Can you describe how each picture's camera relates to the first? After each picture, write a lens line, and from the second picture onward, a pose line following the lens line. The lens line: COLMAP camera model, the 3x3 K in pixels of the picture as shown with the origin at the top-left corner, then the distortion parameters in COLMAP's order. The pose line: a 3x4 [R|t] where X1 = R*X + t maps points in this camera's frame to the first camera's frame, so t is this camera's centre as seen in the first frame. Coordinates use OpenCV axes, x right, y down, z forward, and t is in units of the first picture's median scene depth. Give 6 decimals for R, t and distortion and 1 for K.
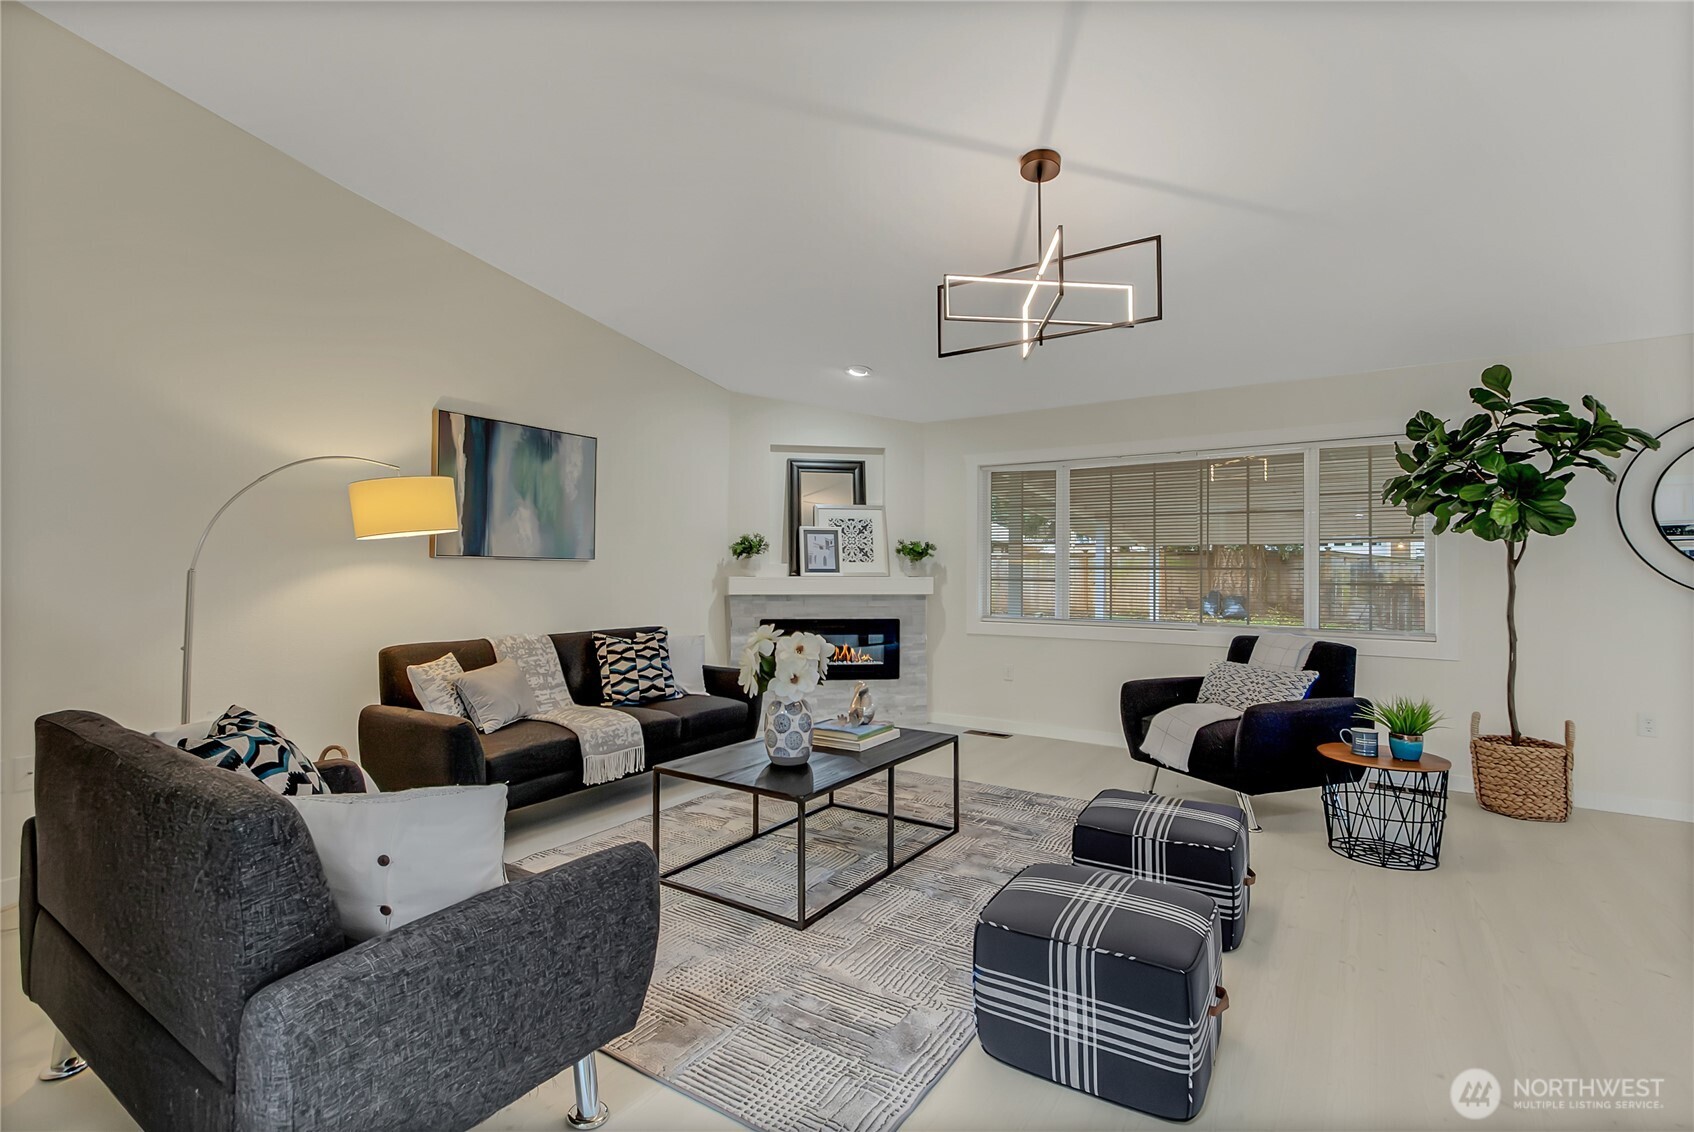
lens RADIAL K [[789.5, 0, 845.8], [0, 789.5, 551.7], [0, 0, 1]] dist [-0.001275, -0.000101]
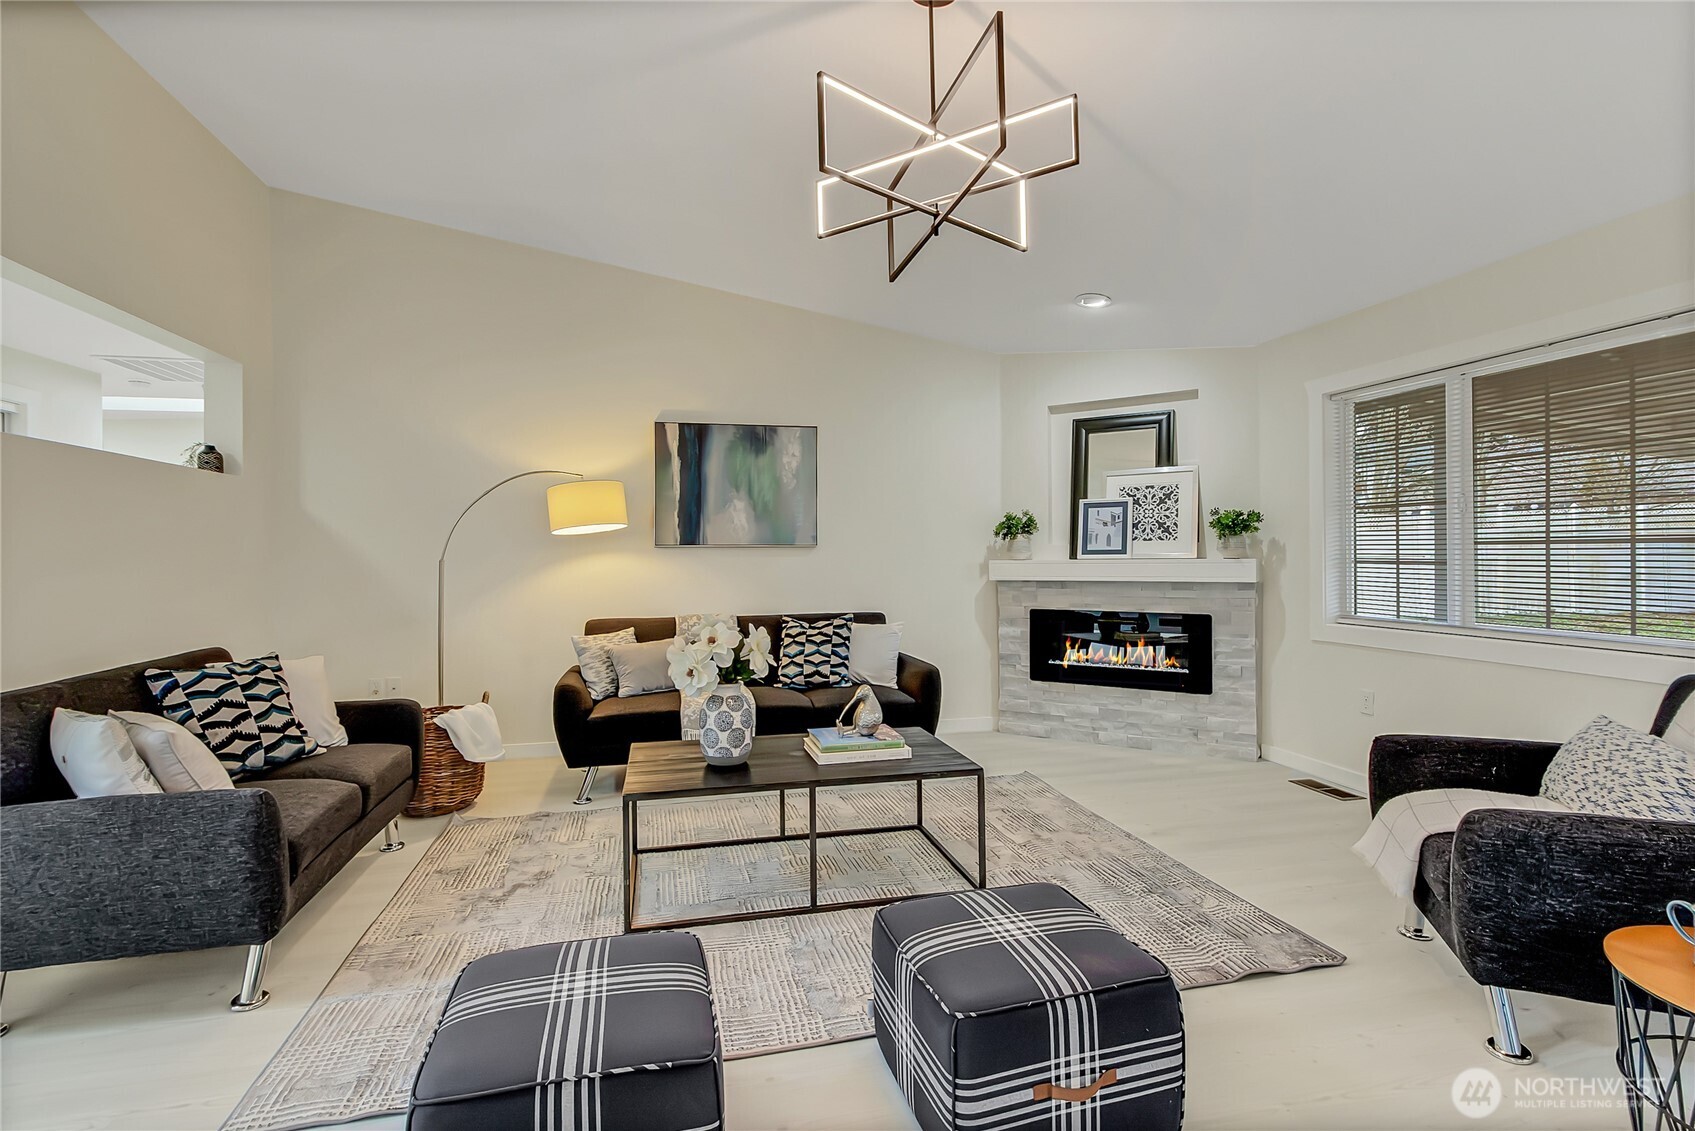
lens RADIAL K [[804.2, 0, 847.5], [0, 804.2, 558.1], [0, 0, 1]] dist [0.006456, -0.005415]
pose [[0.725914, -0.010570, -0.687704, 0.442792], [0.030200, 0.999407, 0.016517, 0.010447], [0.687122, -0.032759, 0.725803, 0.271390]]
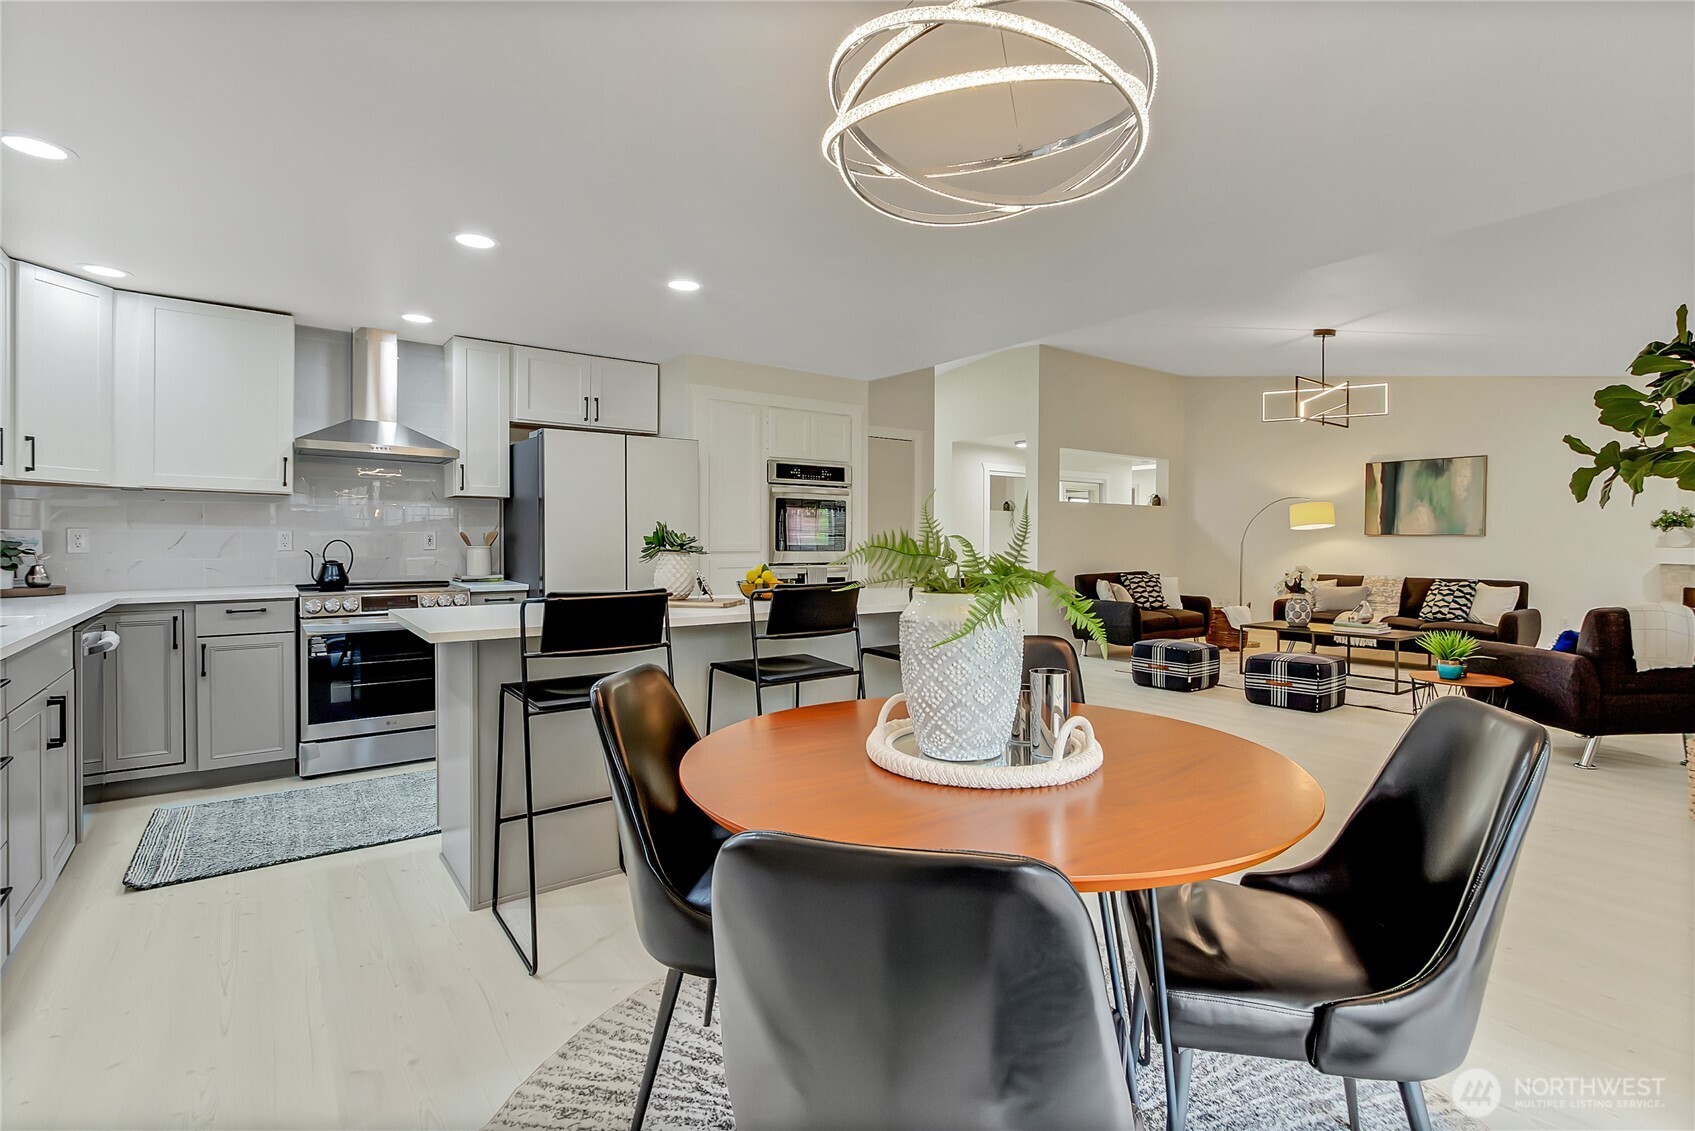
lens RADIAL K [[804.2, 0, 847.5], [0, 804.2, 558.1], [0, 0, 1]] dist [0.006456, -0.005415]
pose [[-0.325490, 0.019265, -0.945349, 1.620554], [0.022773, 0.999662, 0.012531, 0.007571], [0.945271, -0.017450, -0.325819, 0.344976]]
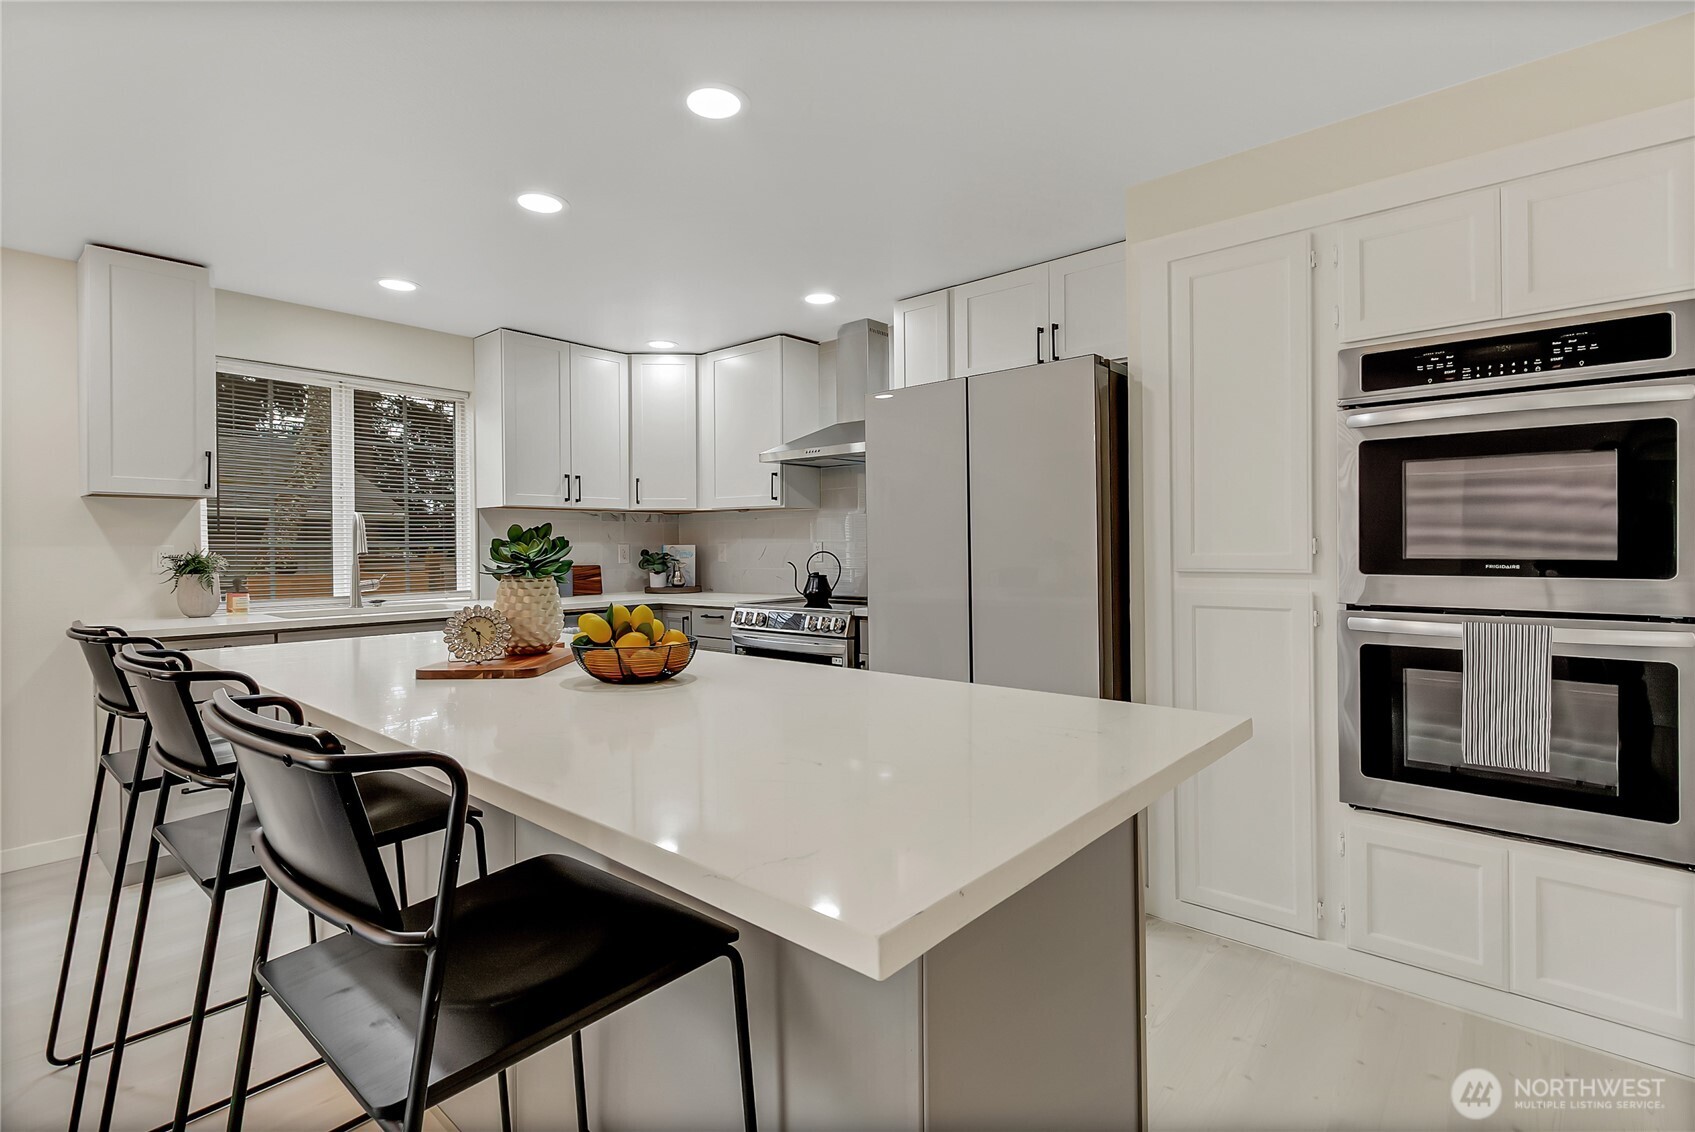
lens RADIAL K [[791.0, 0, 830.8], [0, 791.0, 547.7], [0, 0, 1]] dist [0.000291, 0.000186]
pose [[-0.991375, 0.007088, 0.130864, 0.818469], [0.003390, 0.999589, -0.028456, 0.006204], [-0.131012, -0.027766, -0.990992, 0.361535]]
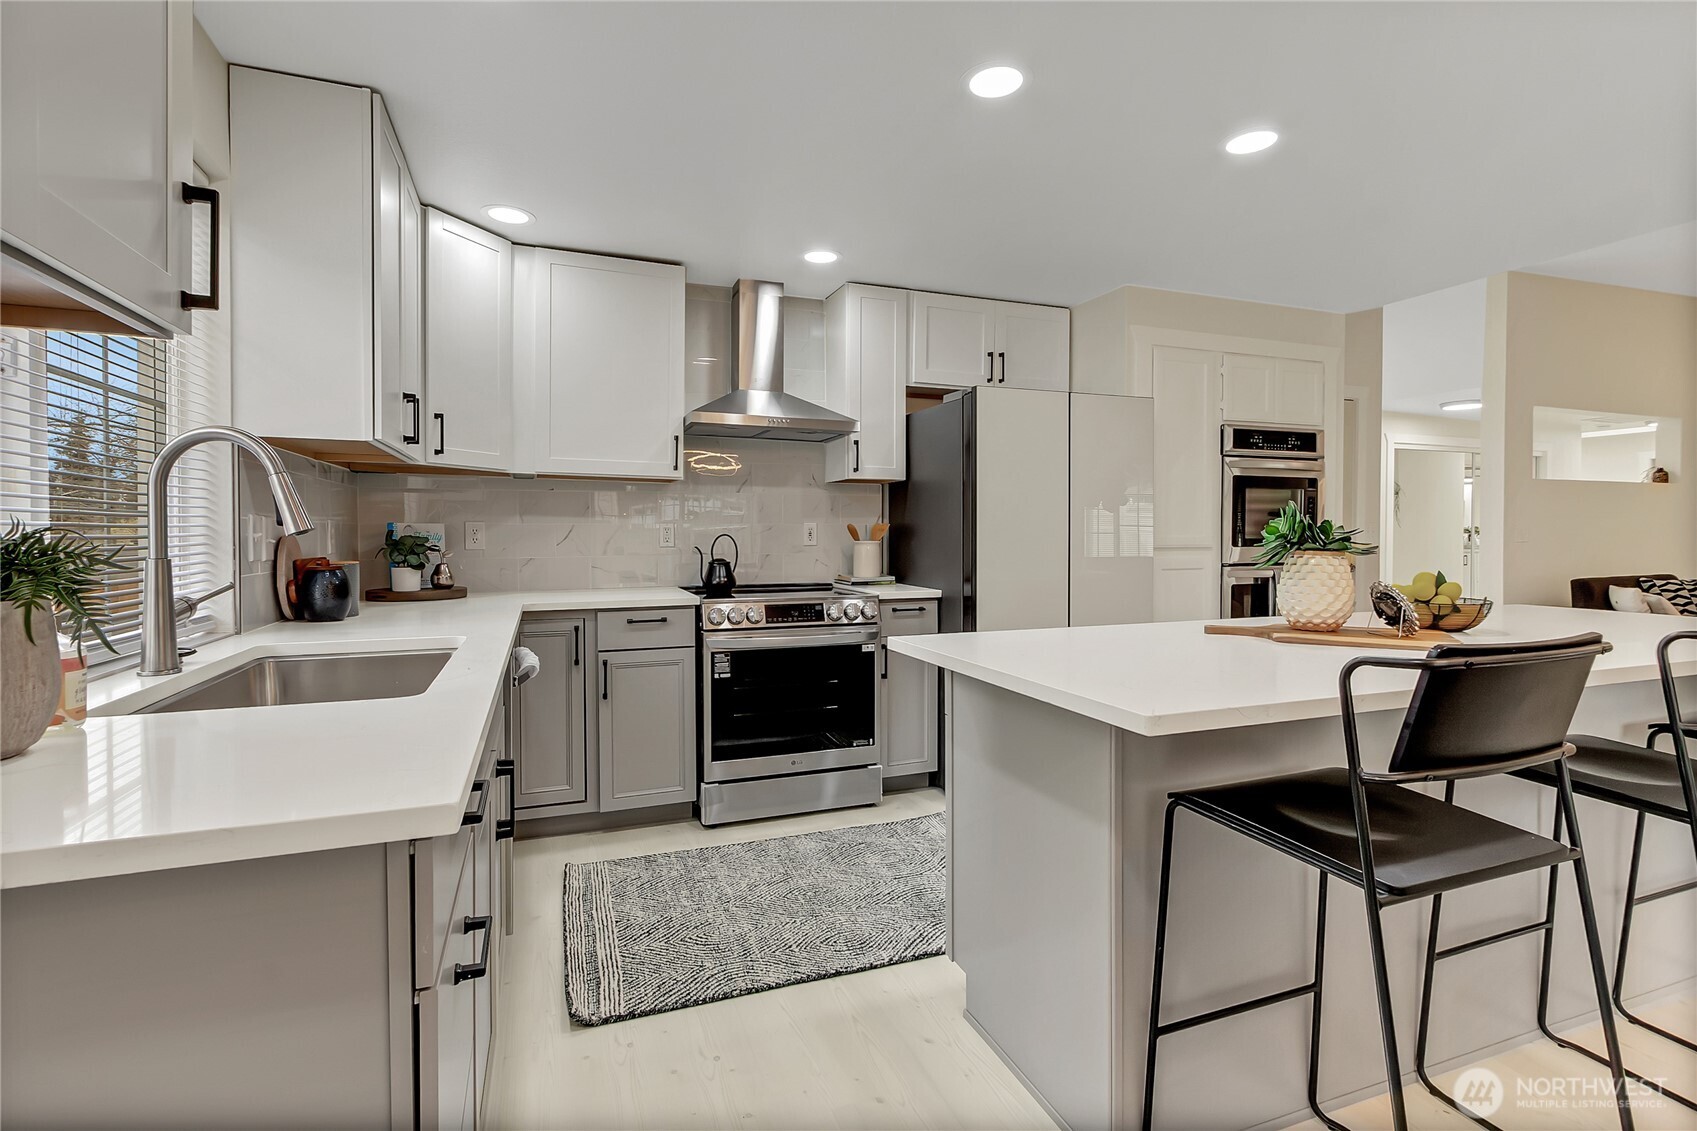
lens RADIAL K [[786.4, 0, 826.4], [0, 786.4, 556.6], [0, 0, 1]] dist [0.000397, 0.001245]
pose [[-0.579838, 0.024062, -0.814376, 1.497140], [0.023087, 0.999648, 0.013099, -0.000879], [0.814404, -0.011206, -0.580190, 0.011942]]
